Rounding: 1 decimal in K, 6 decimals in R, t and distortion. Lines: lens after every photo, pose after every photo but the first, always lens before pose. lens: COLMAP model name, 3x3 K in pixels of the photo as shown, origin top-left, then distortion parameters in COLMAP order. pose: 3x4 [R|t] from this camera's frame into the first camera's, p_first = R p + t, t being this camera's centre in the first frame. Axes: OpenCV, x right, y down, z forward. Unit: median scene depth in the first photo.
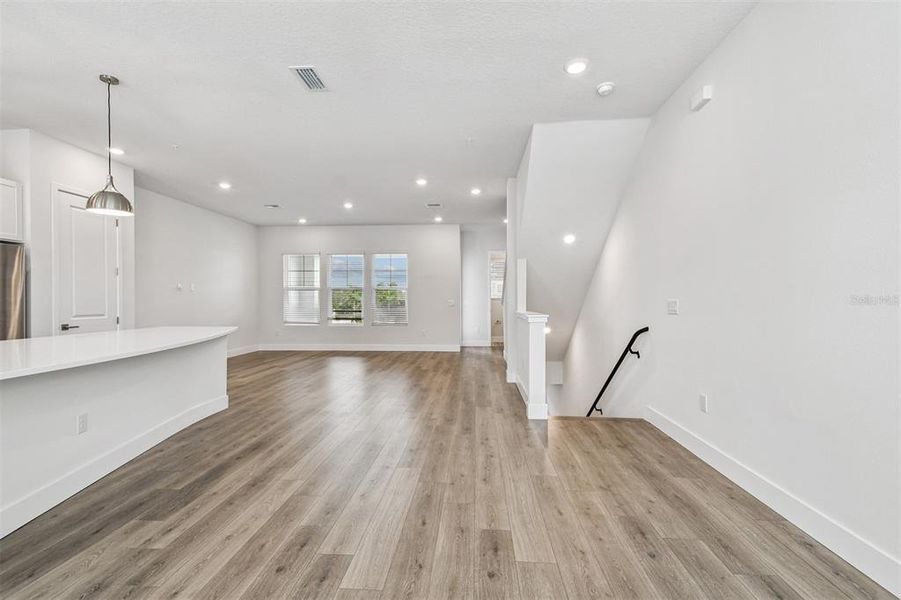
lens RADIAL K [[413.2, 0, 450.1], [0, 413.2, 300.6], [0, 0, 1]] dist [-0.000573, -0.002373]
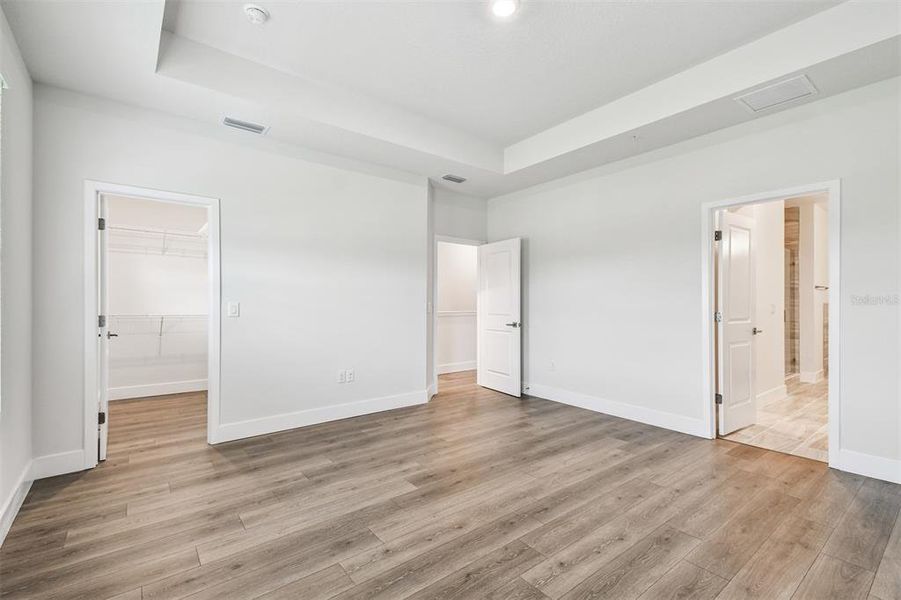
lens RADIAL K [[413.2, 0, 450.6], [0, 413.2, 301.1], [0, 0, 1]] dist [-0.000573, -0.002373]
pose [[-0.670816, 0.003584, 0.741615, -0.177920], [0.003594, 0.999992, -0.001582, 0.017596], [-0.741615, 0.001605, -0.670823, 1.704421]]
